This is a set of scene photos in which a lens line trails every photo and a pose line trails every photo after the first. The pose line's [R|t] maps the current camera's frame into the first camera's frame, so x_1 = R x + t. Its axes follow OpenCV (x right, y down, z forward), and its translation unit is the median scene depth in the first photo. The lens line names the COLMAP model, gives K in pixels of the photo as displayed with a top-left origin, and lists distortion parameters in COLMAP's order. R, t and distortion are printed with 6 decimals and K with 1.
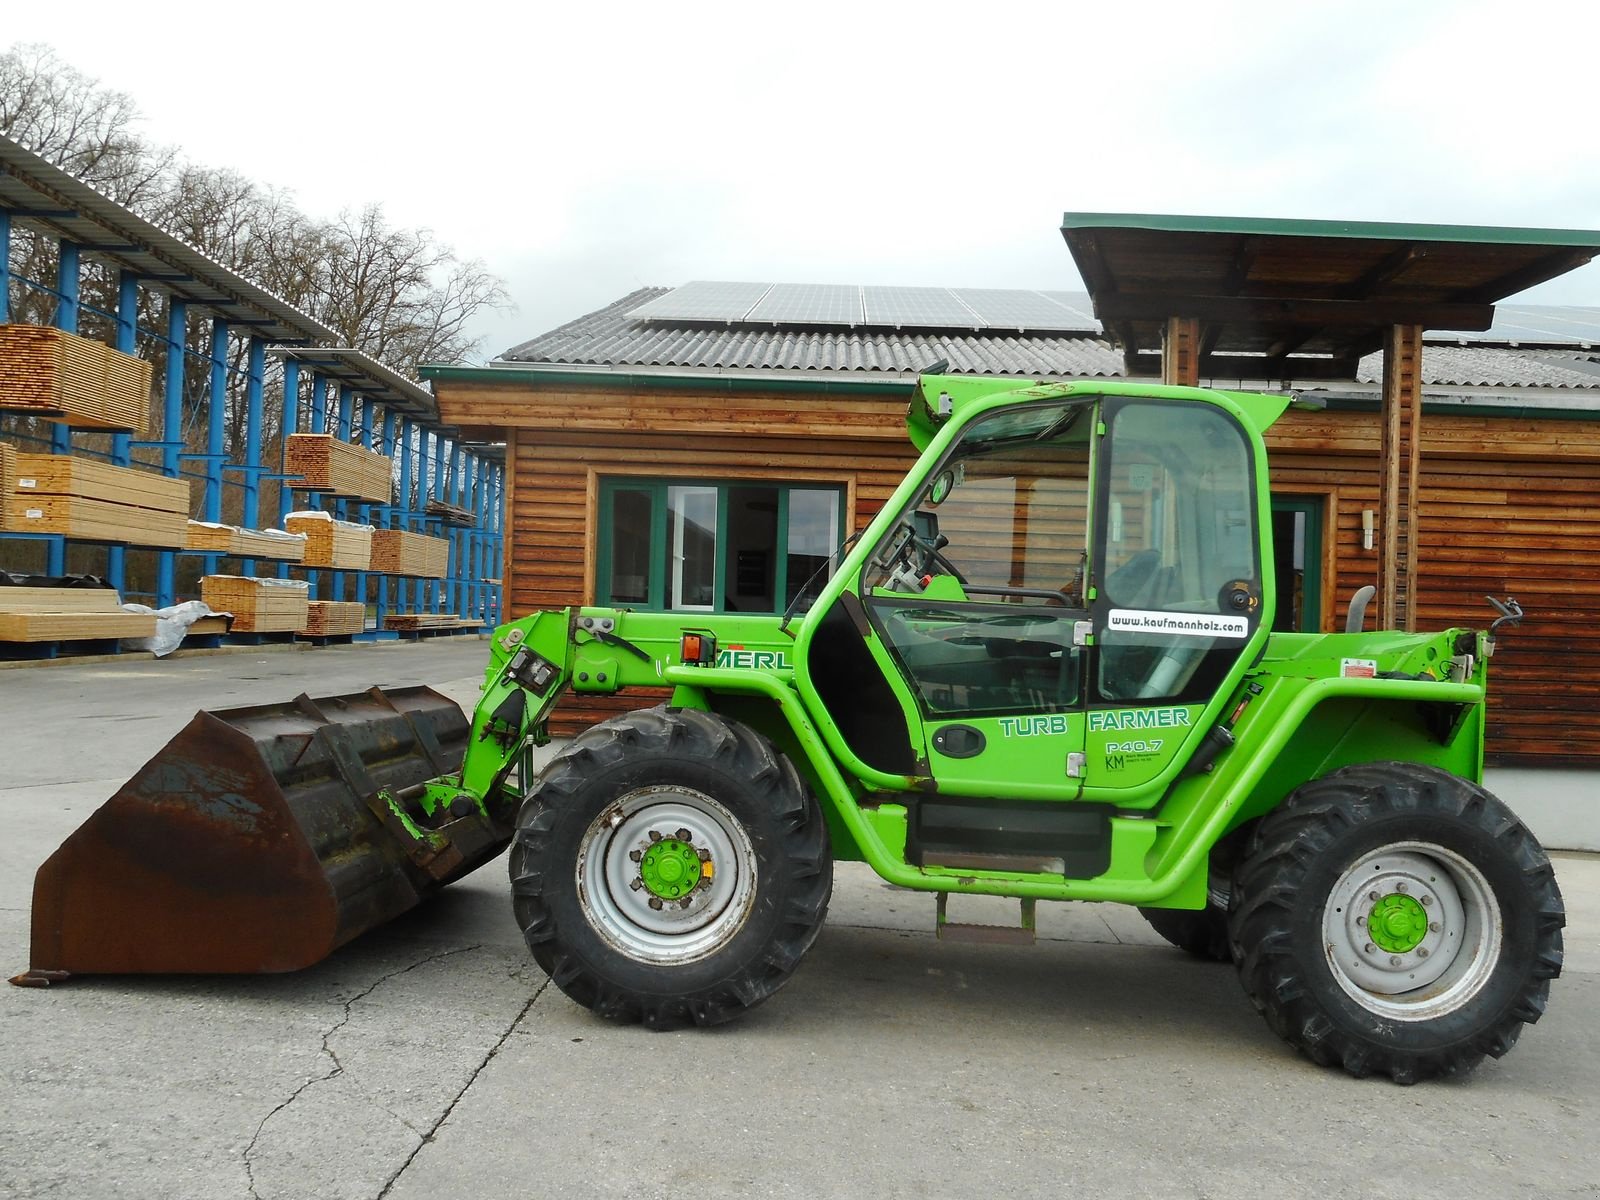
lens RADIAL K [[1345.5, 0, 797.2], [0, 1345.5, 593.0], [0, 0, 1]] dist [-0.034796, 0.012796]
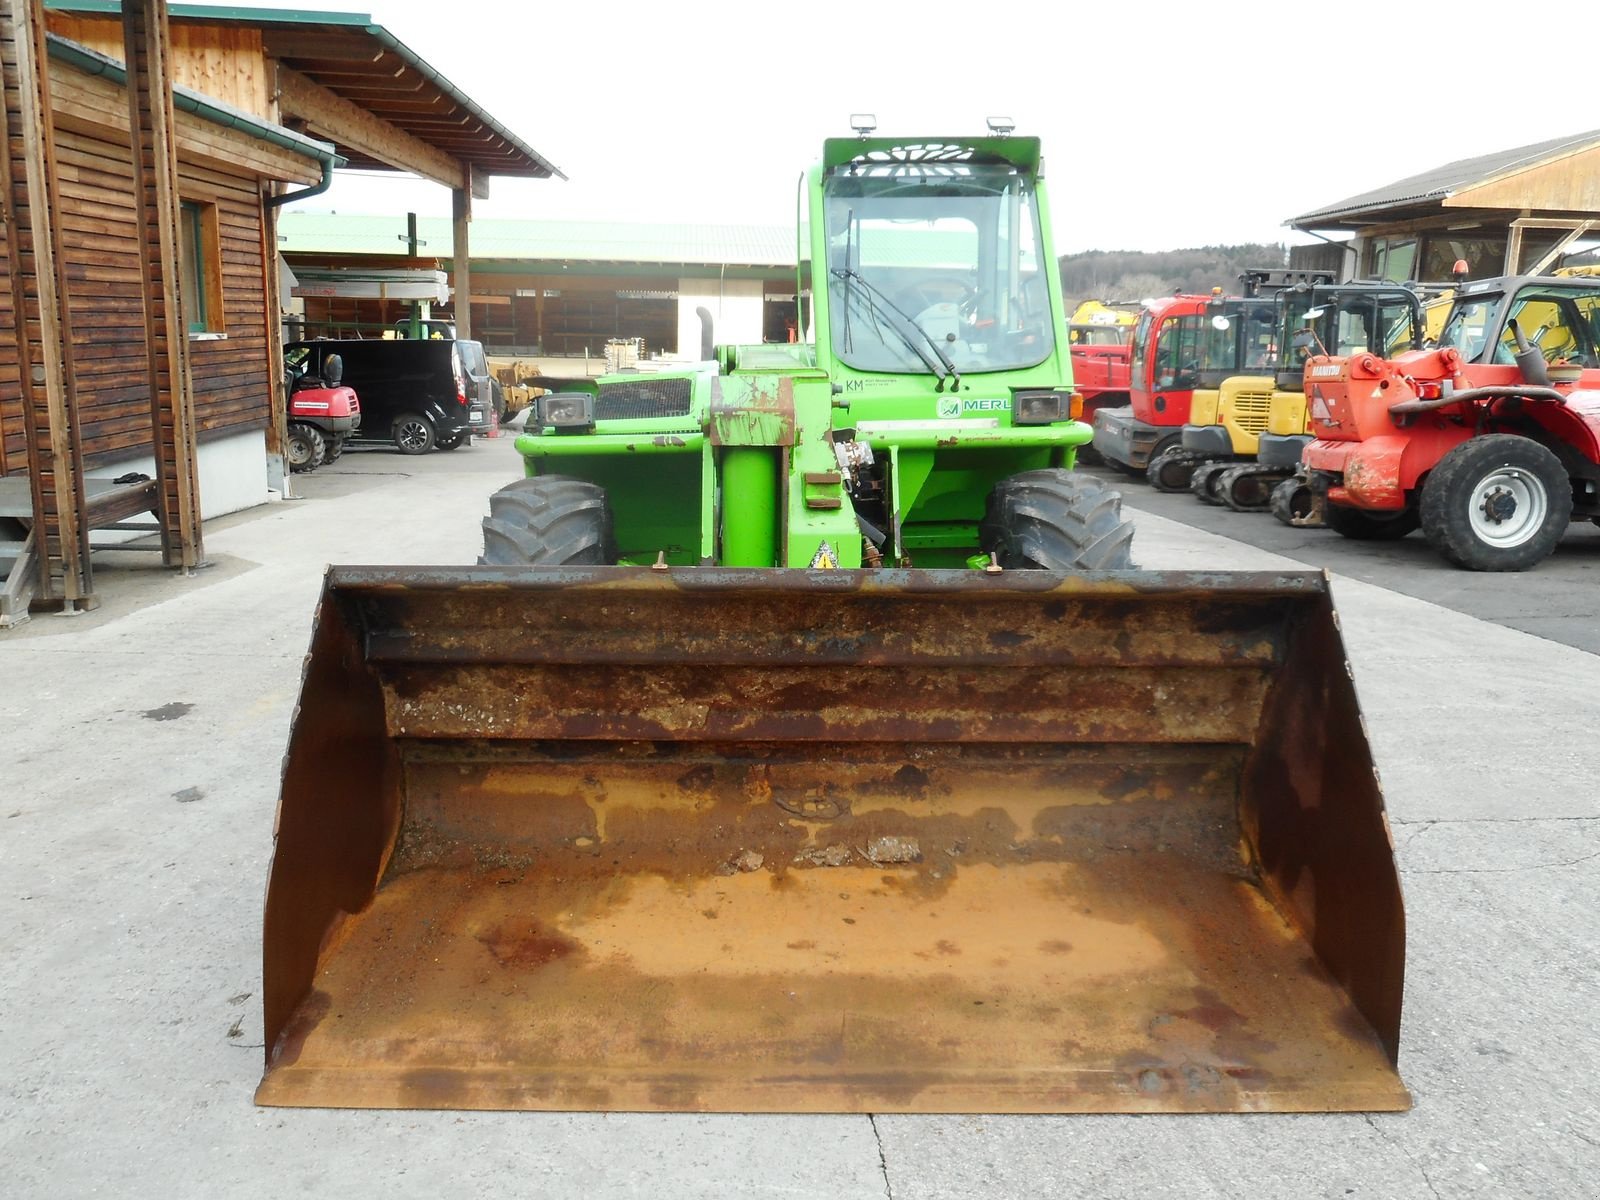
lens RADIAL K [[1348.5, 0, 800.0], [0, 1348.5, 600.0], [0, 0, 1]] dist [-0.006883, -0.002200]
pose [[-0.073784, -0.233988, 0.969436, -0.483311], [-0.035236, 0.972090, 0.231947, -0.019427], [-0.996652, -0.017045, -0.079969, 0.585224]]
